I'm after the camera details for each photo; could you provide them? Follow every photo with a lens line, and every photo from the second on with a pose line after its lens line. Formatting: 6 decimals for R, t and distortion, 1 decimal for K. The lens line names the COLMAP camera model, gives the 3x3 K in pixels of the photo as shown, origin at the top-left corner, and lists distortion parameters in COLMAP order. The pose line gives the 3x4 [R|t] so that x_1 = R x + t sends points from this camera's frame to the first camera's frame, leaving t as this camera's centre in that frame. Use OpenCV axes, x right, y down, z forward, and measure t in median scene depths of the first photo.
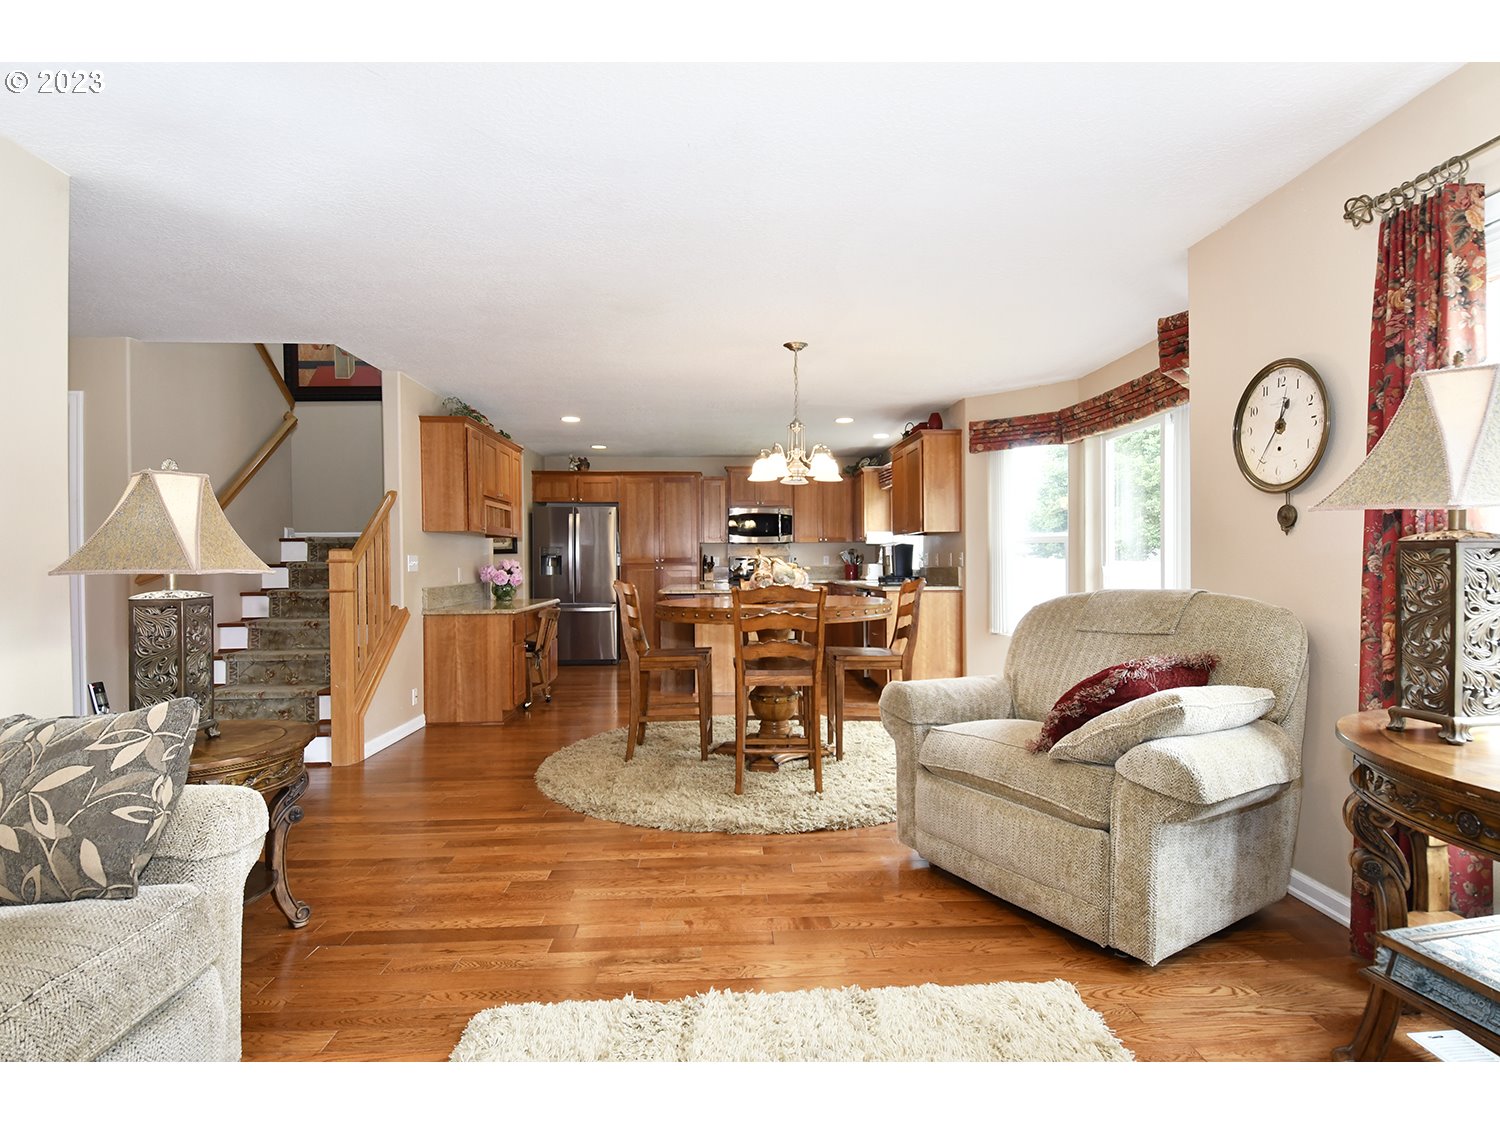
lens RADIAL K [[789.4, 0, 759.1], [0, 789.4, 563.6], [0, 0, 1]] dist [0.013622, -0.003124]
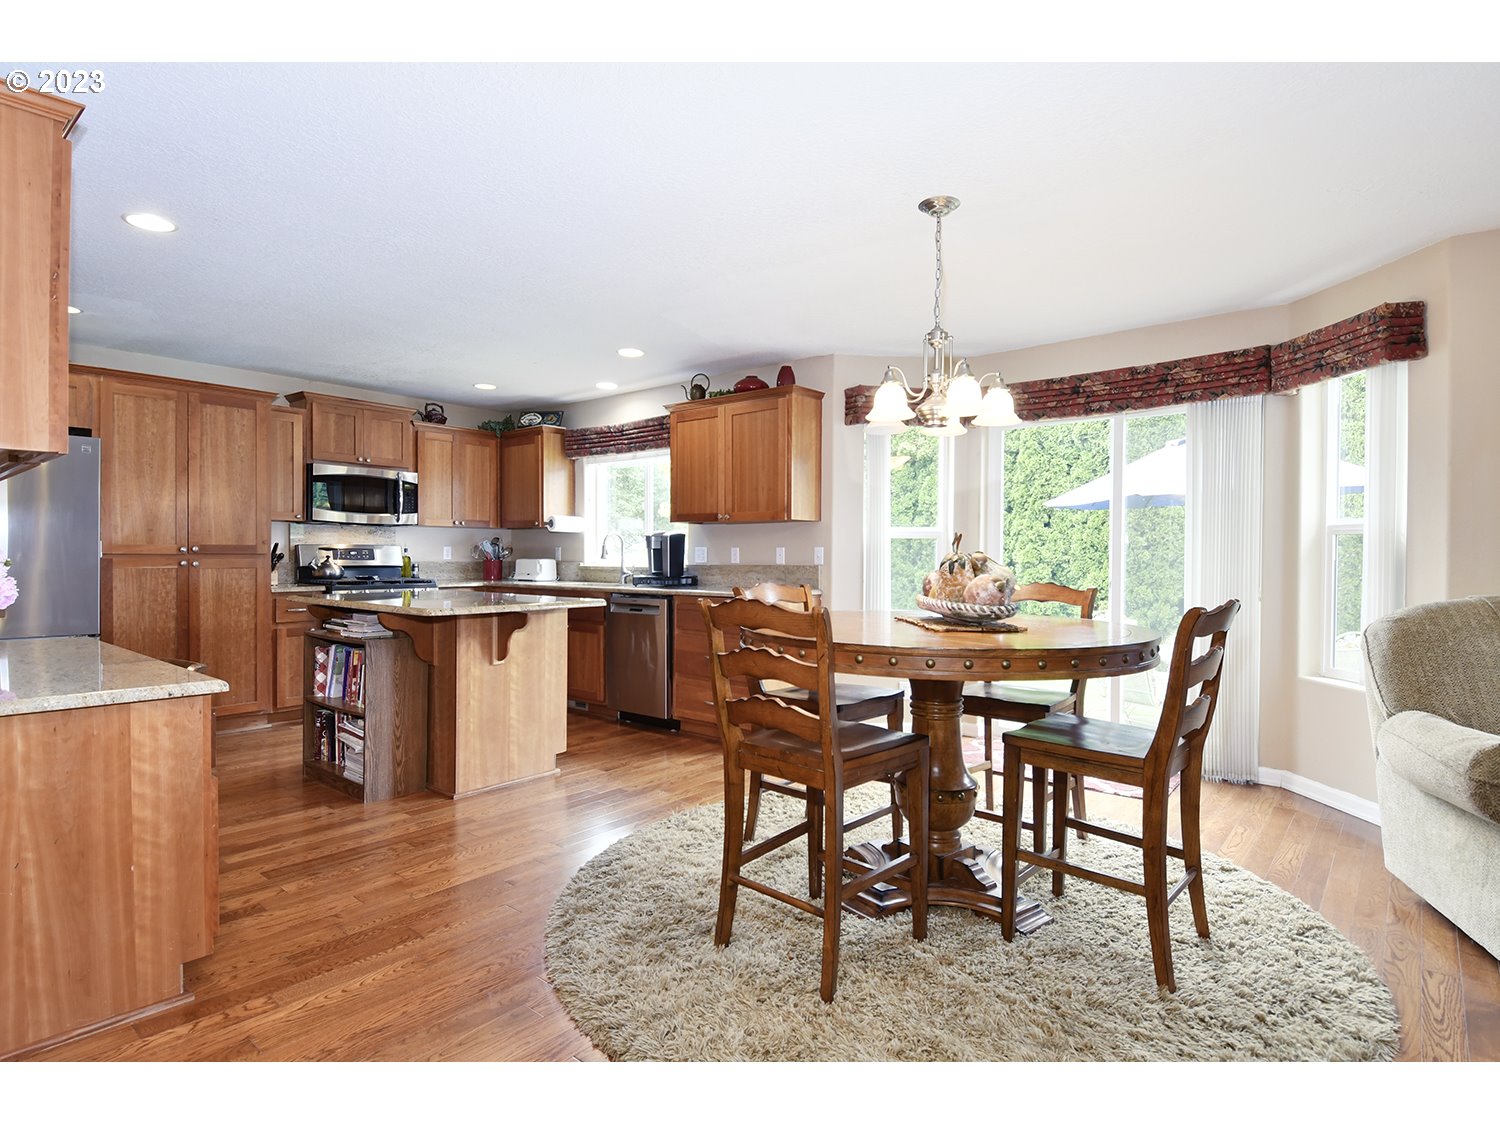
lens RADIAL K [[789.4, 0, 760.6], [0, 789.4, 565.5], [0, 0, 1]] dist [0.013622, -0.003124]
pose [[0.674033, 0.001821, 0.738699, -0.261765], [-0.010378, 0.999922, 0.007005, -0.000279], [-0.738629, -0.012388, 0.673999, 0.355411]]
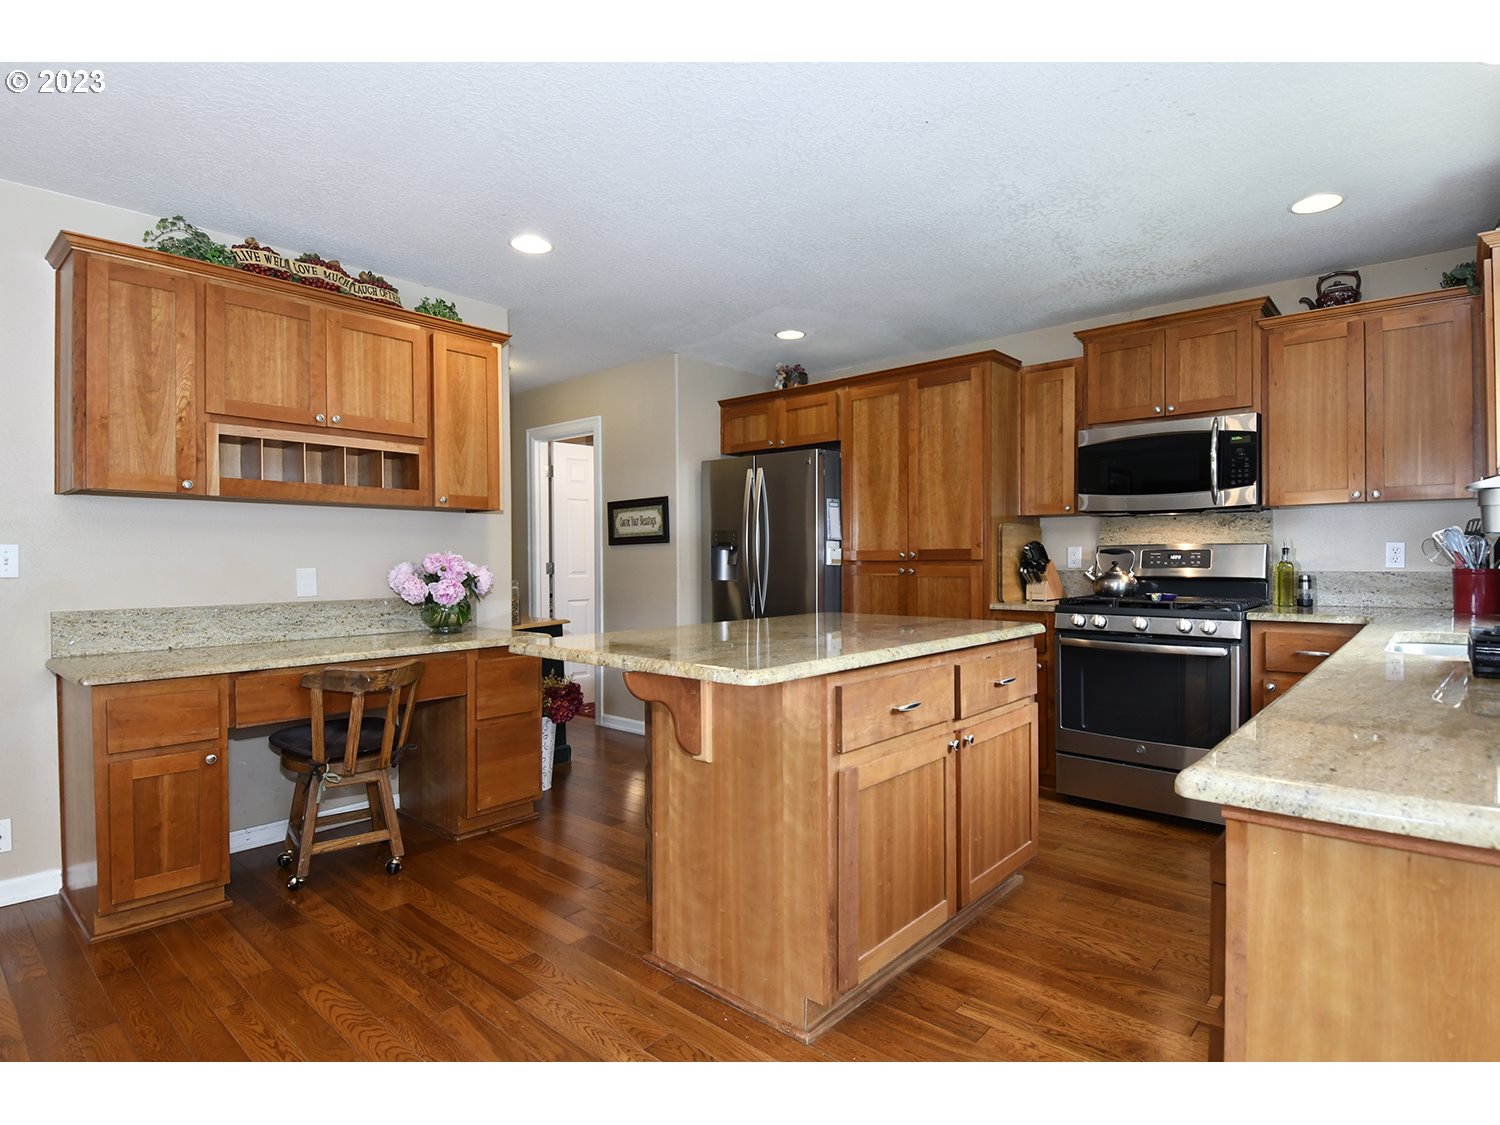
lens RADIAL K [[789.4, 0, 752.8], [0, 789.4, 556.8], [0, 0, 1]] dist [0.013622, -0.003124]
pose [[0.716507, 0.002617, -0.697575, 0.137307], [-0.001041, 0.999996, 0.002682, -0.003596], [0.697579, -0.001196, 0.716507, 0.592915]]
